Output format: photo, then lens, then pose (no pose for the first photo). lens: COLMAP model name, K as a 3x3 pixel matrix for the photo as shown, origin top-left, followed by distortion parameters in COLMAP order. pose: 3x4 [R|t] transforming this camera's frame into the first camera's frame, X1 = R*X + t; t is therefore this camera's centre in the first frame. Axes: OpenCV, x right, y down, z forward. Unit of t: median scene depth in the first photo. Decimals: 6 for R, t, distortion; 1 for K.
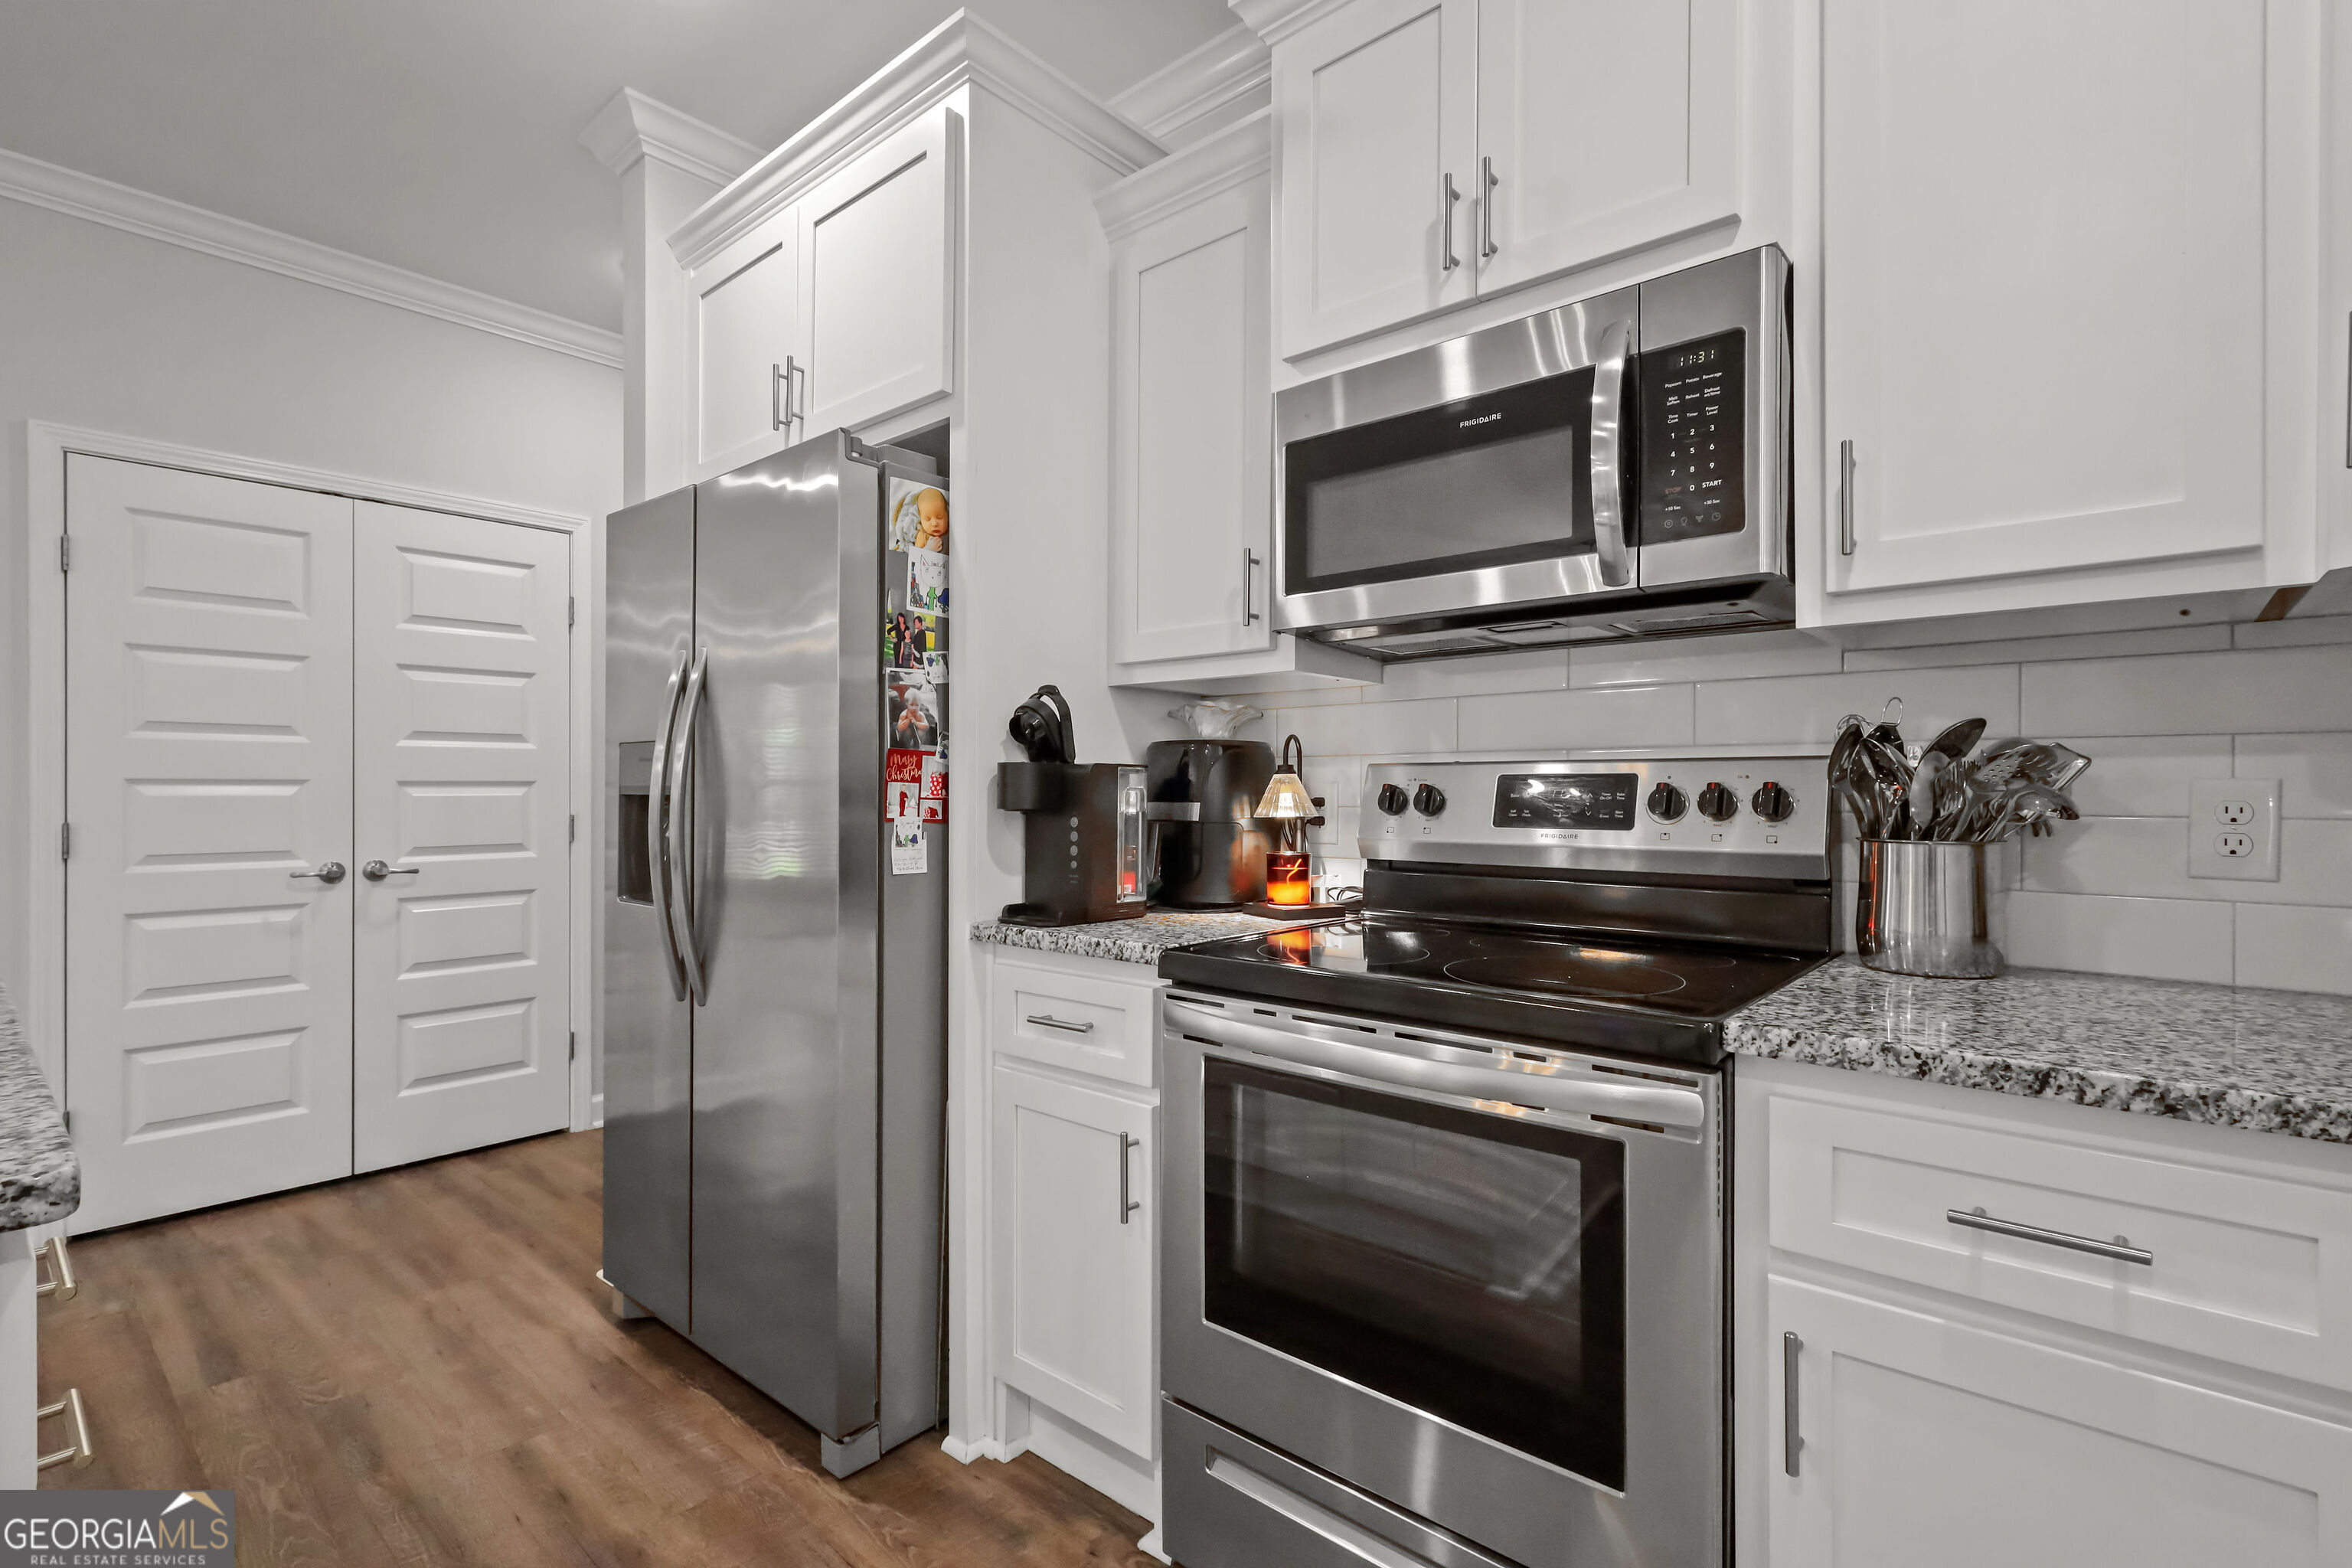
lens RADIAL K [[1087.4, 0, 1170.5], [0, 1087.4, 788.8], [0, 0, 1]] dist [-0.000698, 0.000079]
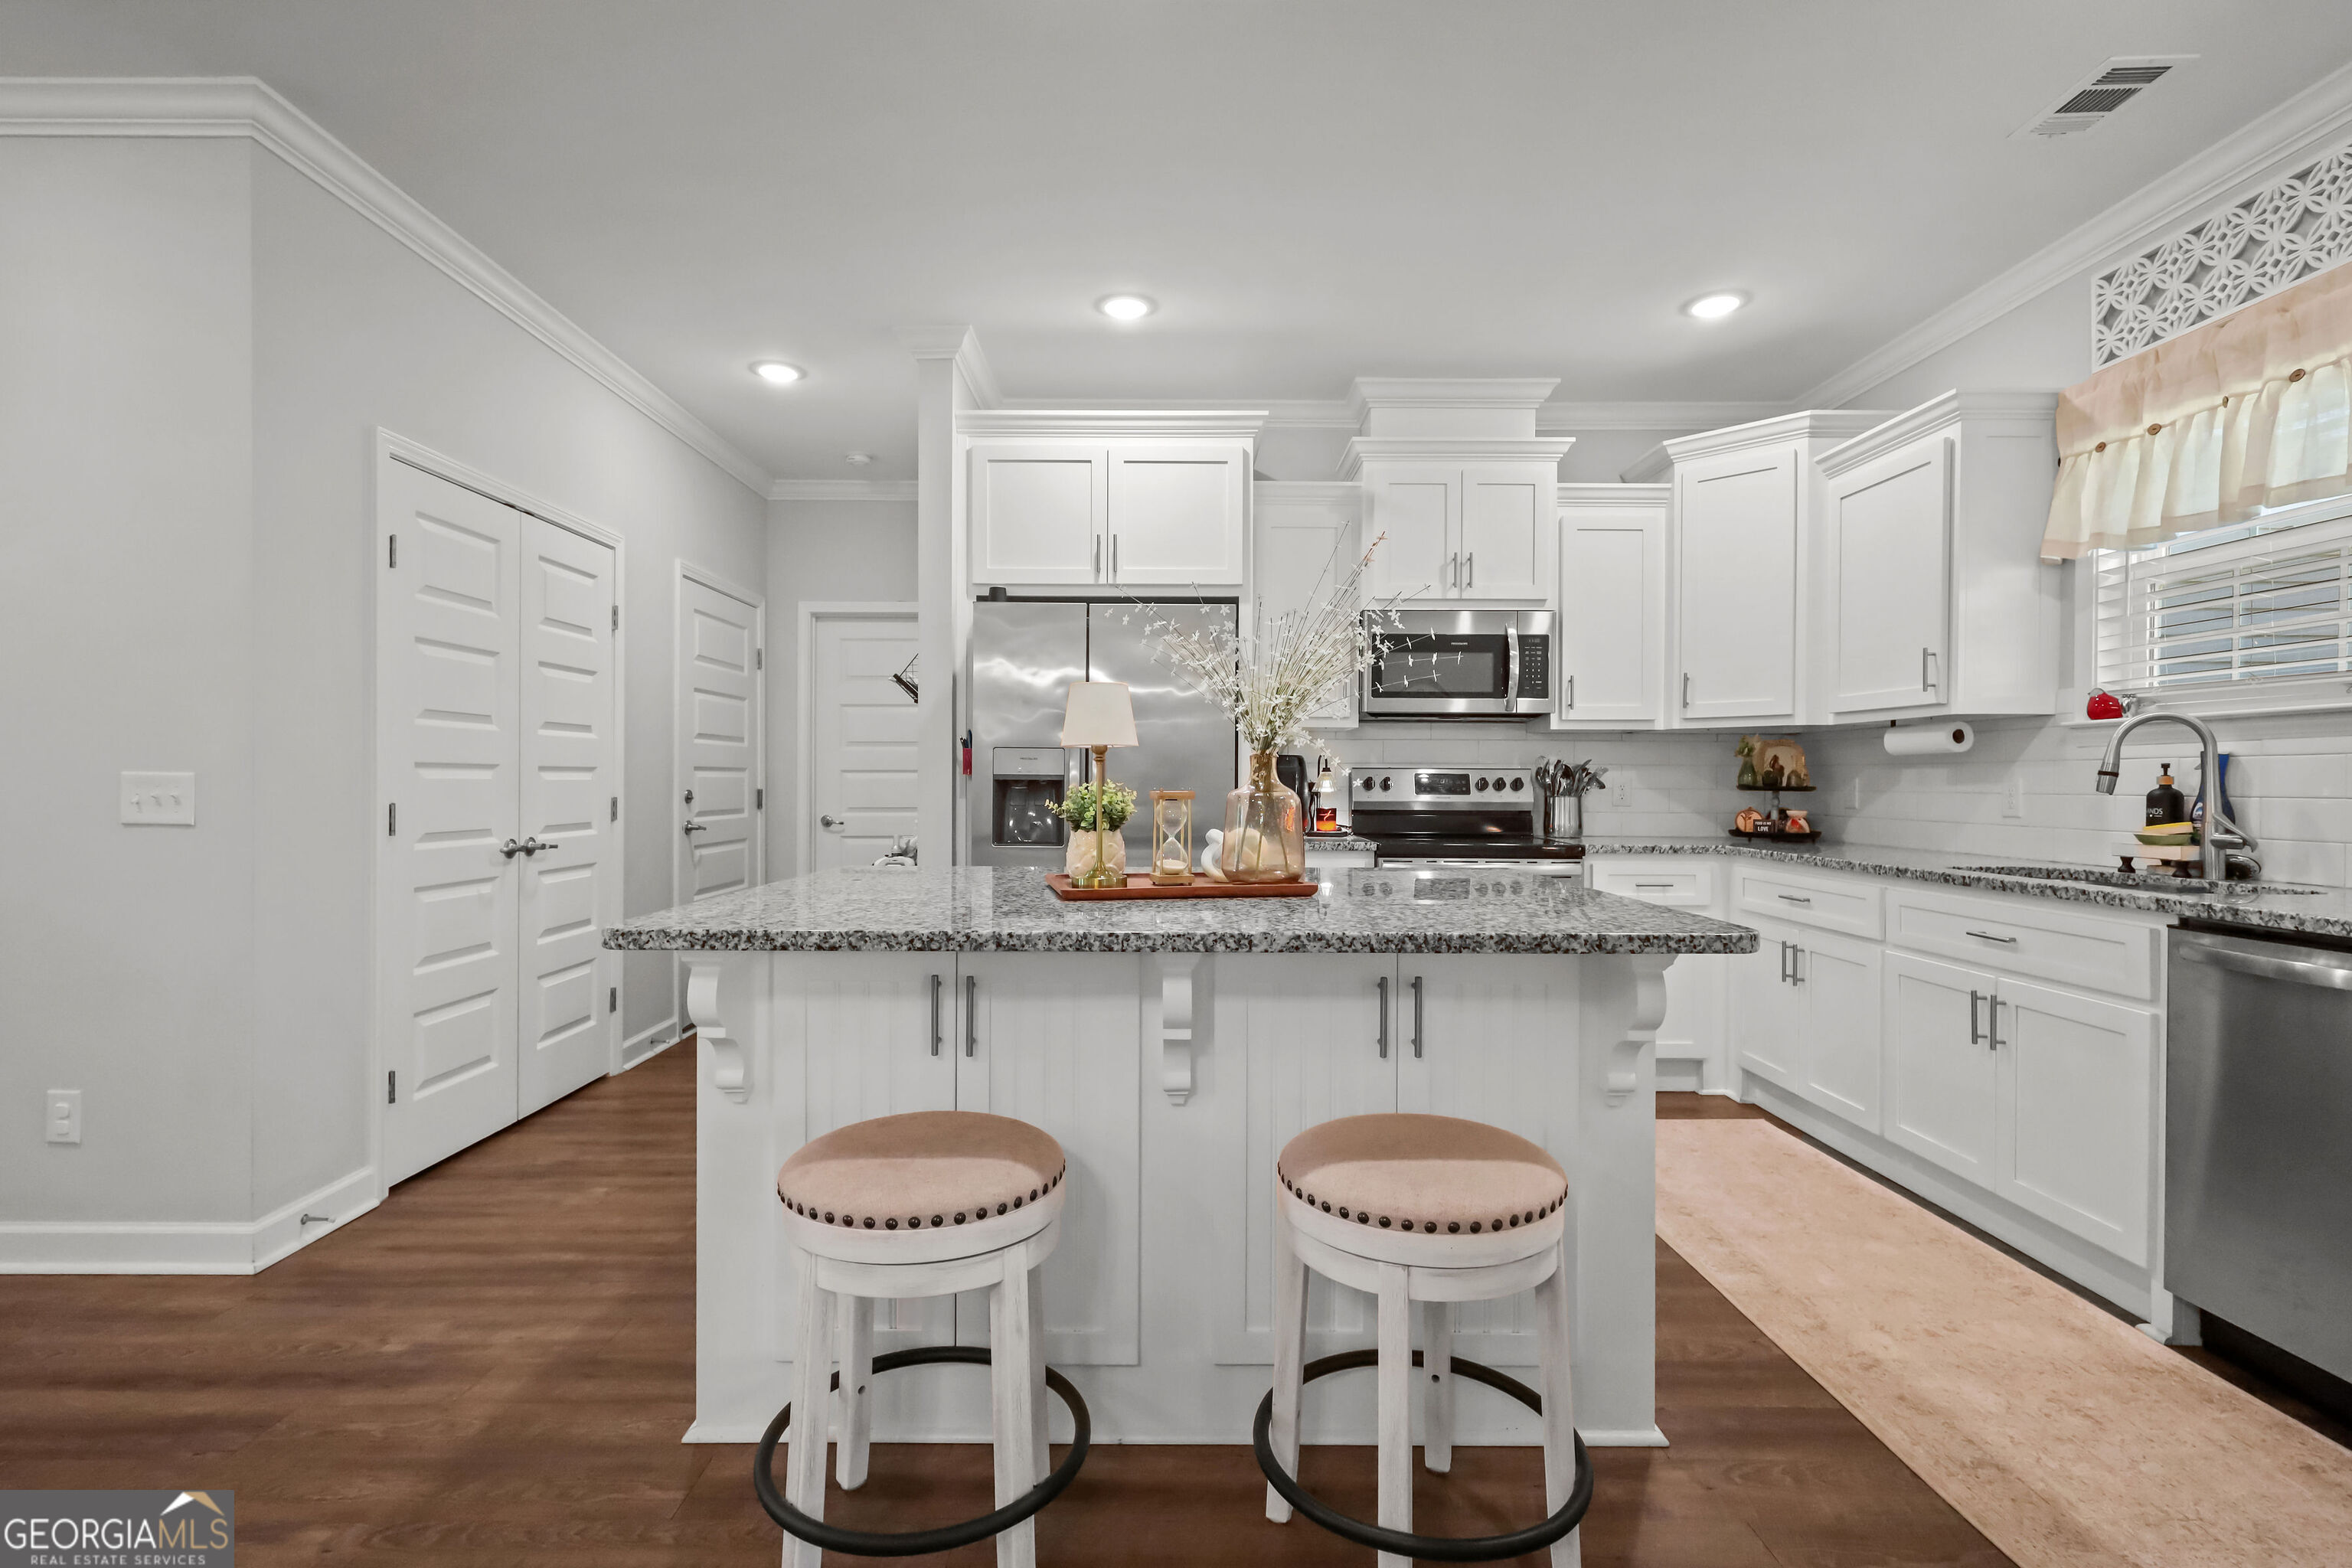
lens RADIAL K [[1087.4, 0, 1170.5], [0, 1087.4, 788.8], [0, 0, 1]] dist [-0.000698, 0.000079]
pose [[0.750208, 0.000388, 0.661202, -1.904351], [-0.005687, 0.999967, 0.005866, 0.011207], [-0.661178, -0.008161, 0.750185, -0.520843]]
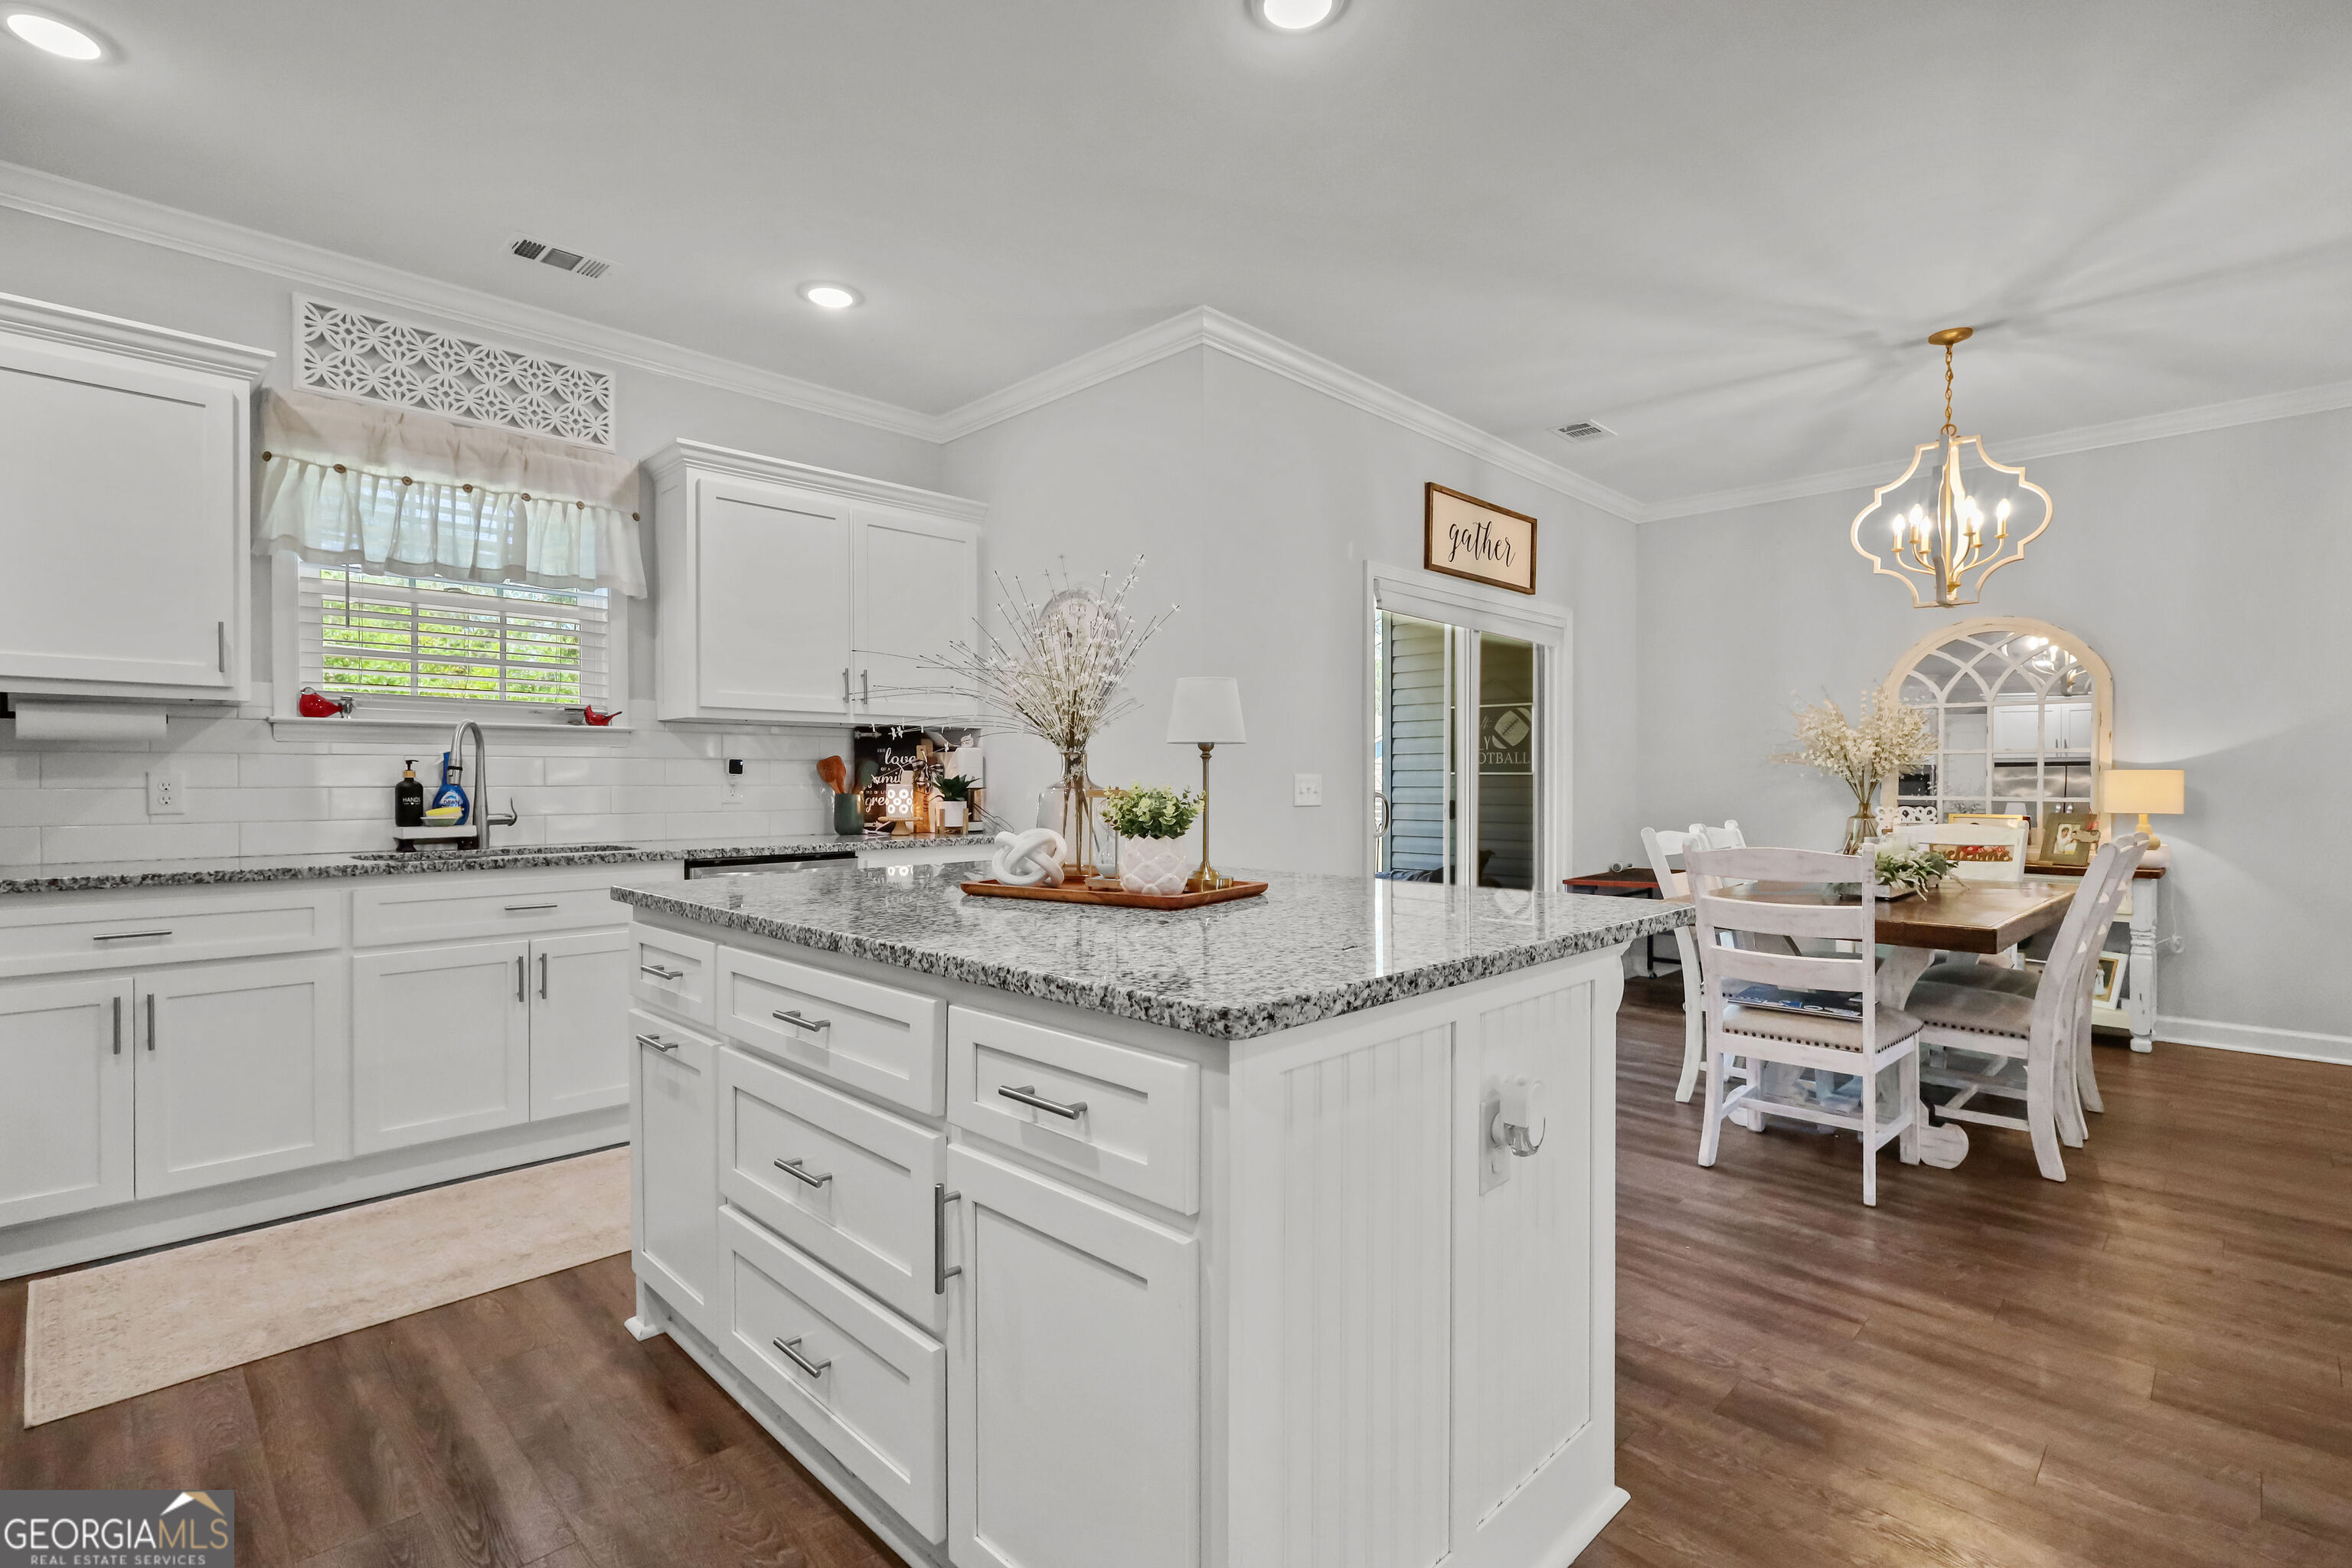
lens RADIAL K [[1087.4, 0, 1170.5], [0, 1087.4, 788.8], [0, 0, 1]] dist [-0.000698, 0.000079]
pose [[-0.998130, 0.001541, 0.061110, -1.174399], [0.001918, 0.999980, 0.006107, 0.016440], [-0.061099, 0.006213, -0.998112, 1.687329]]
